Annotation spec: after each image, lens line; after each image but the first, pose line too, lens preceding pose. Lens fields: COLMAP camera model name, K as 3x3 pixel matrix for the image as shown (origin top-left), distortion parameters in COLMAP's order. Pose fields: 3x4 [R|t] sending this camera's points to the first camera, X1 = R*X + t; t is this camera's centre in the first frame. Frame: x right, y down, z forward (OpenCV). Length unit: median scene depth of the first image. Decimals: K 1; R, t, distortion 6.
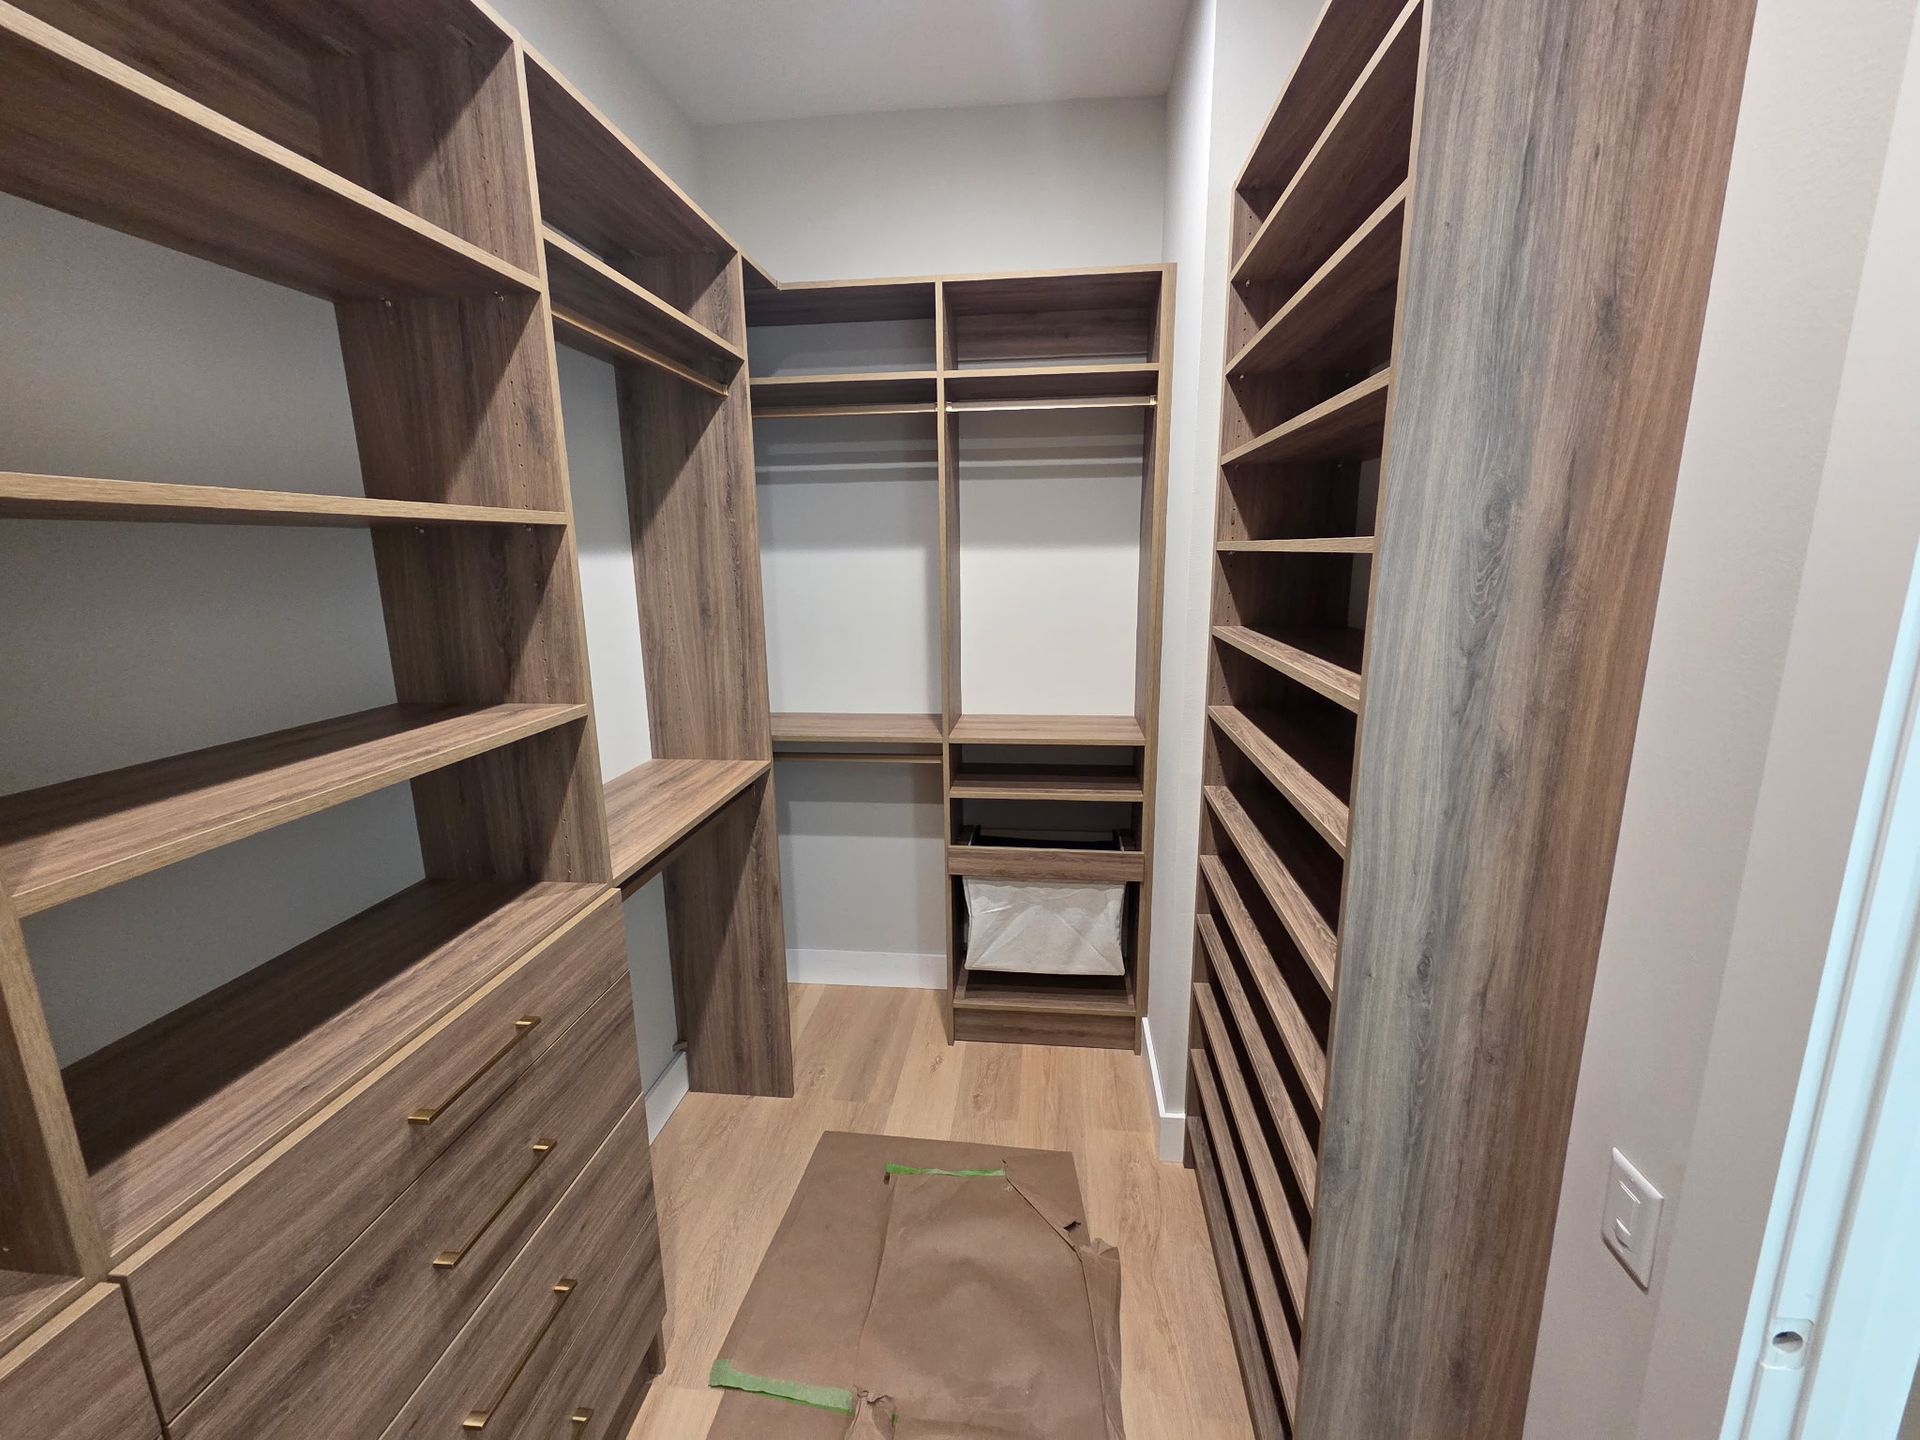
lens RADIAL K [[782.8, 0, 971.1], [0, 782.8, 704.1], [0, 0, 1]] dist [0.002220, -0.000914]
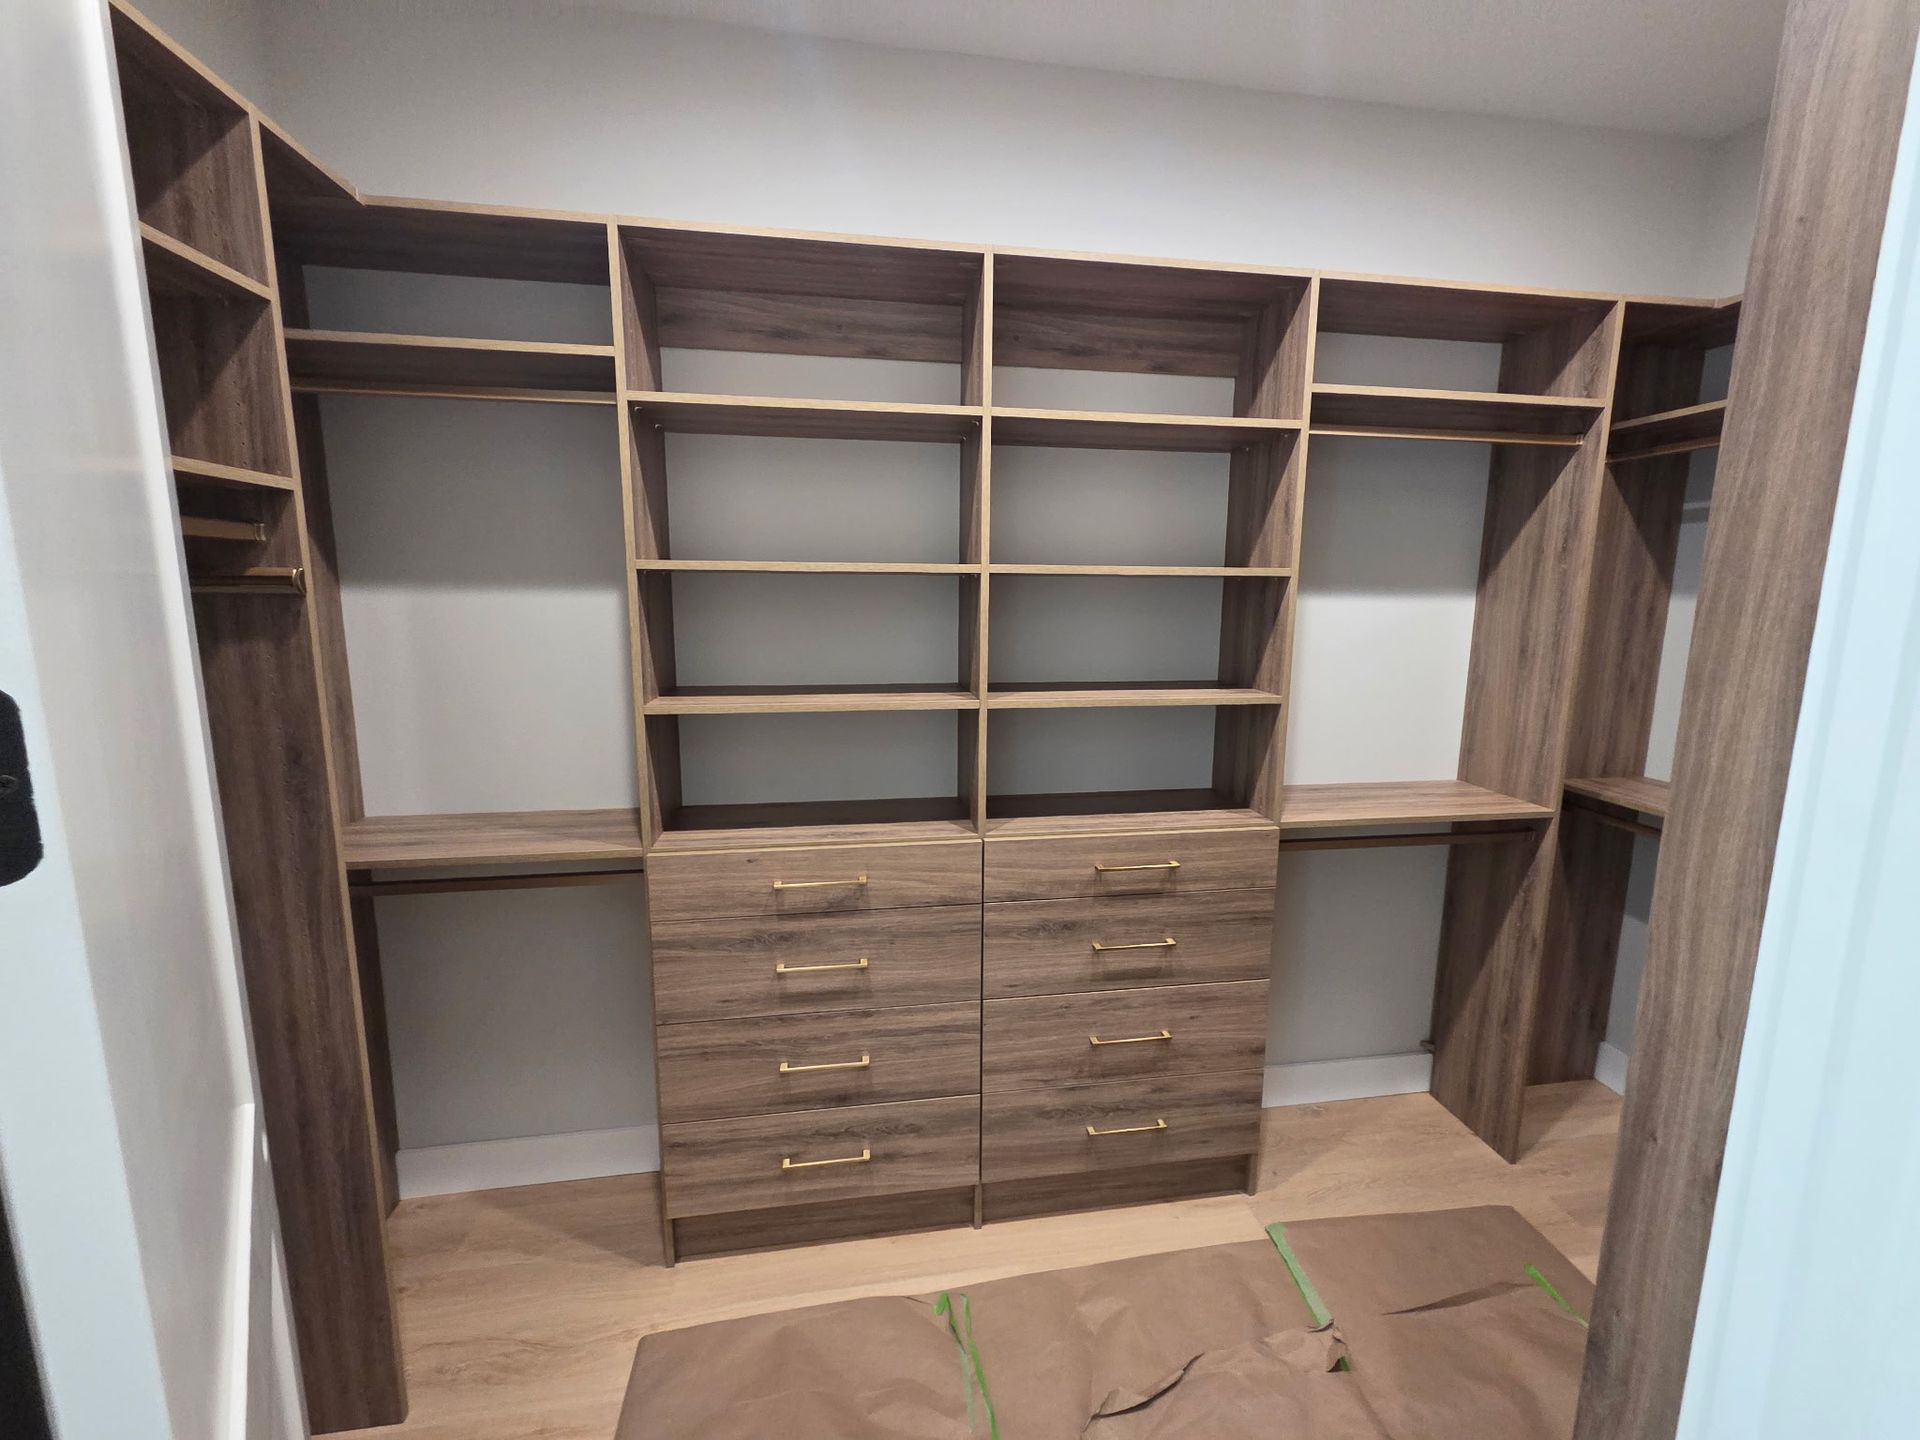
lens RADIAL K [[732.4, 0, 950.2], [0, 732.4, 689.9], [0, 0, 1]] dist [0.000249, -0.000003]
pose [[0.252753, 0.147410, -0.956235, 0.685005], [-0.198024, 0.975285, 0.098005, -0.023584], [0.947049, 0.164586, 0.275697, 0.024375]]
